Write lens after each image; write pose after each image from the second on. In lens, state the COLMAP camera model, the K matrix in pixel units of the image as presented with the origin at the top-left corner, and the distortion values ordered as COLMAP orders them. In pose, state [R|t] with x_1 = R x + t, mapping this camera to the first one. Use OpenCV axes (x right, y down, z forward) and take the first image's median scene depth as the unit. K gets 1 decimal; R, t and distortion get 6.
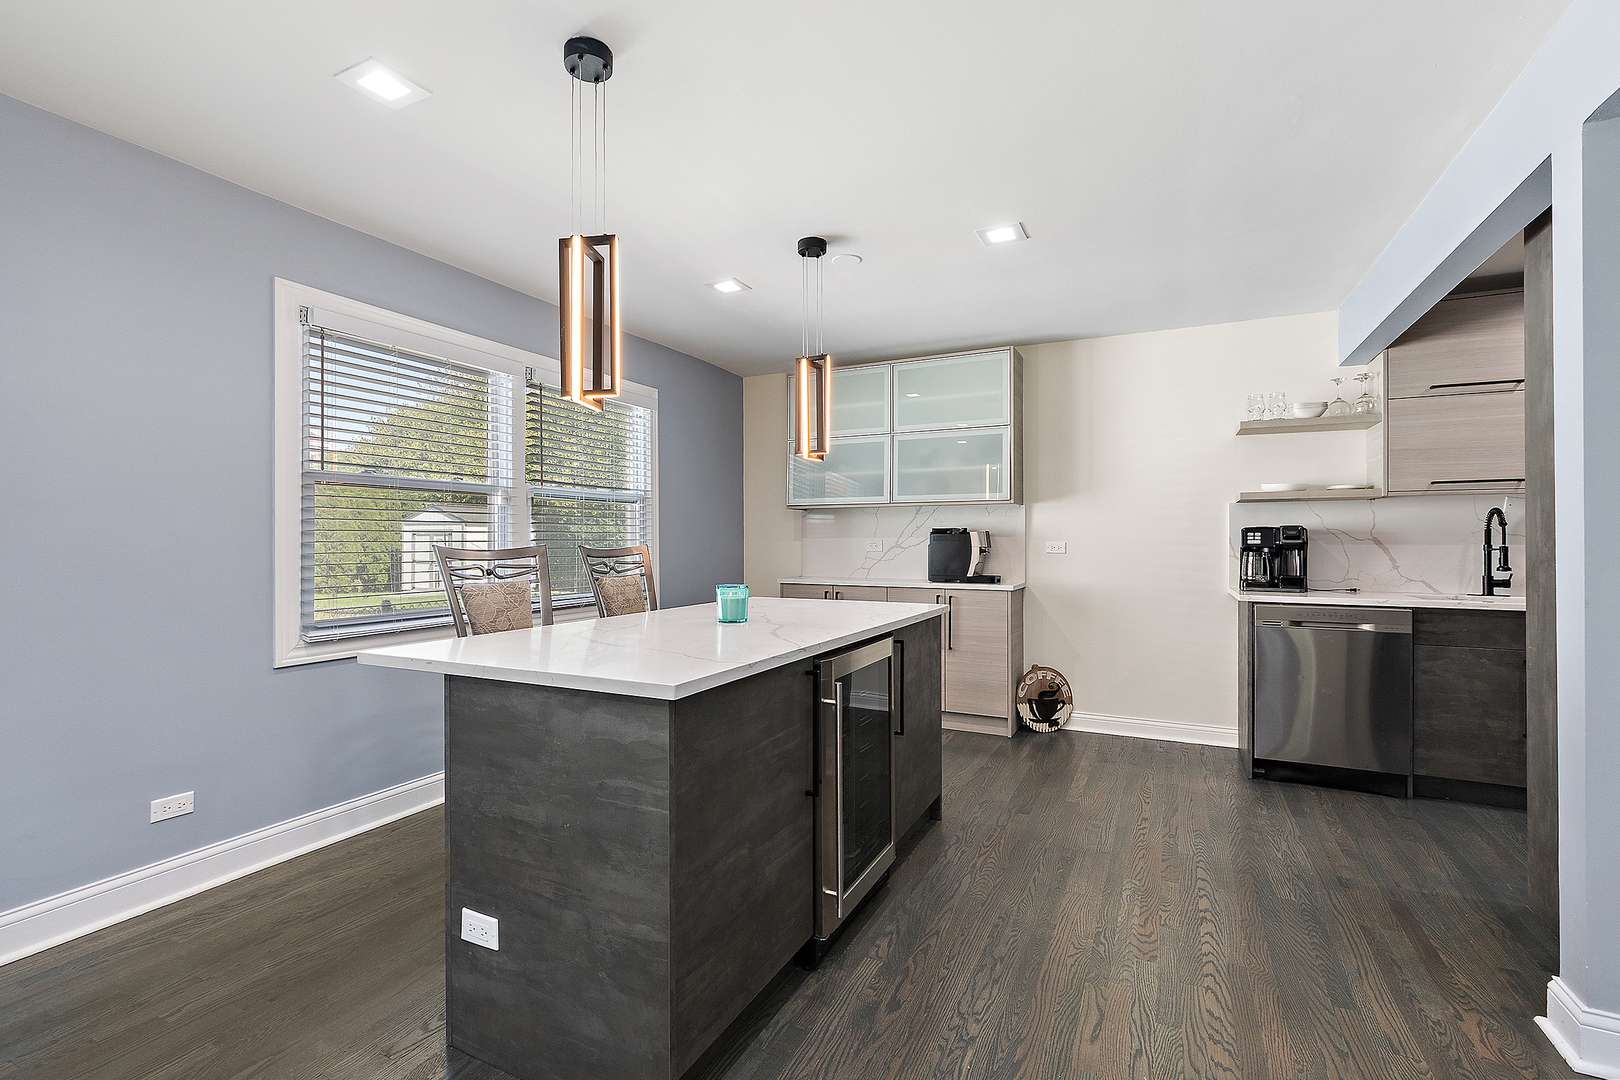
lens RADIAL K [[721.3, 0, 820.0], [0, 721.3, 540.5], [0, 0, 1]] dist [-0.001214, -0.000332]
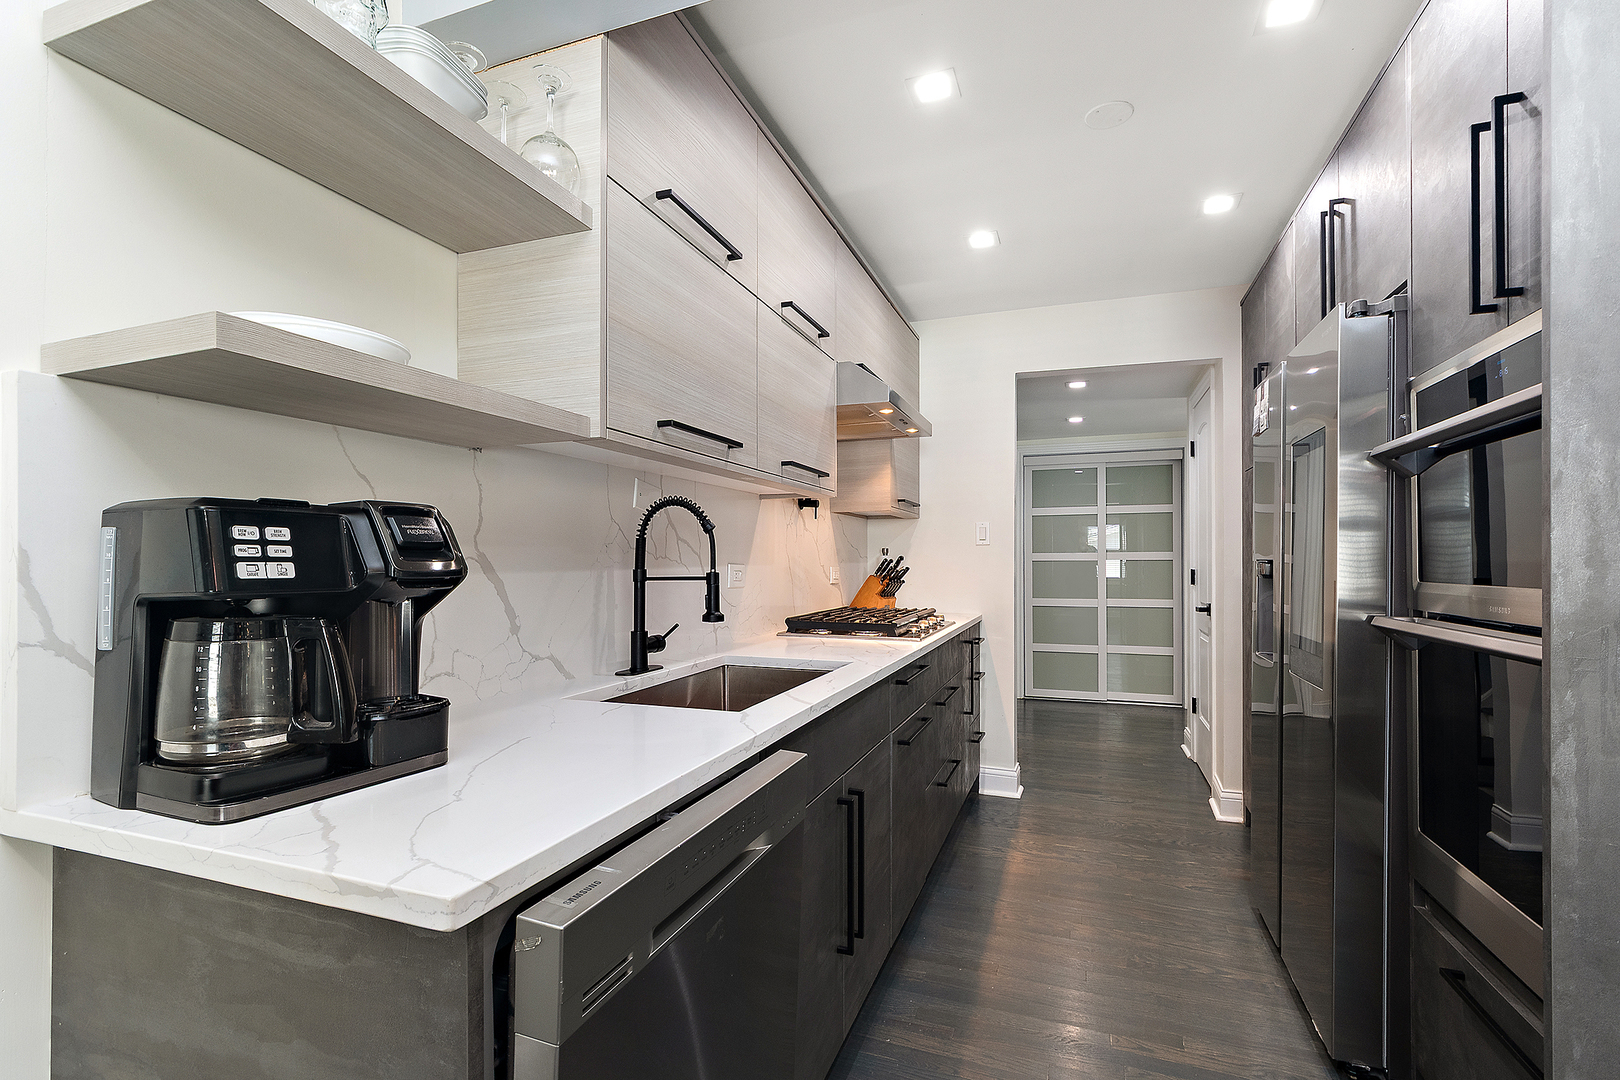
lens RADIAL K [[721.3, 0, 776.2], [0, 721.3, 557.6], [0, 0, 1]] dist [-0.001214, -0.000332]
pose [[-0.051214, 0.001163, 0.998687, 0.399518], [-0.000755, 0.999999, -0.001204, -0.002007], [-0.998687, -0.000816, -0.051213, 0.886578]]
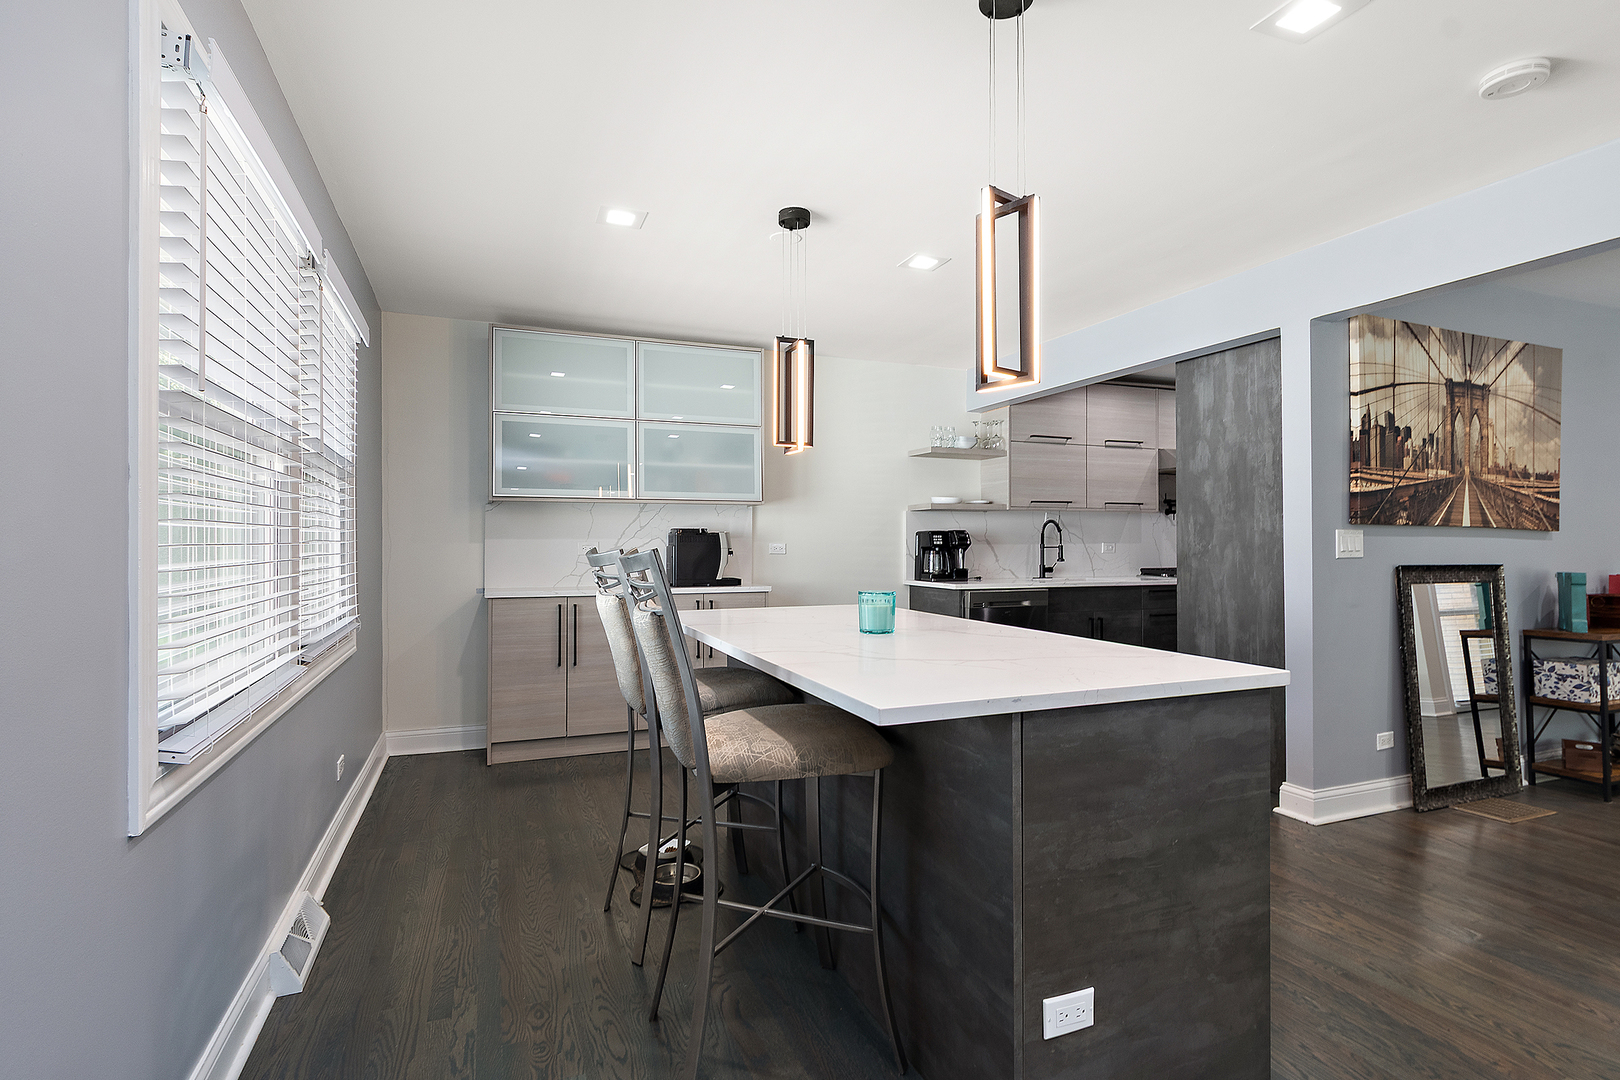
lens RADIAL K [[772.0, 0, 805.1], [0, 772.0, 539.3], [0, 0, 1]] dist [0.000596, 0.000031]
pose [[0.673820, 0.001796, 0.738893, -0.567083], [0.000757, 0.999995, -0.003121, -0.000062], [-0.738895, 0.002662, 0.673815, 0.267229]]
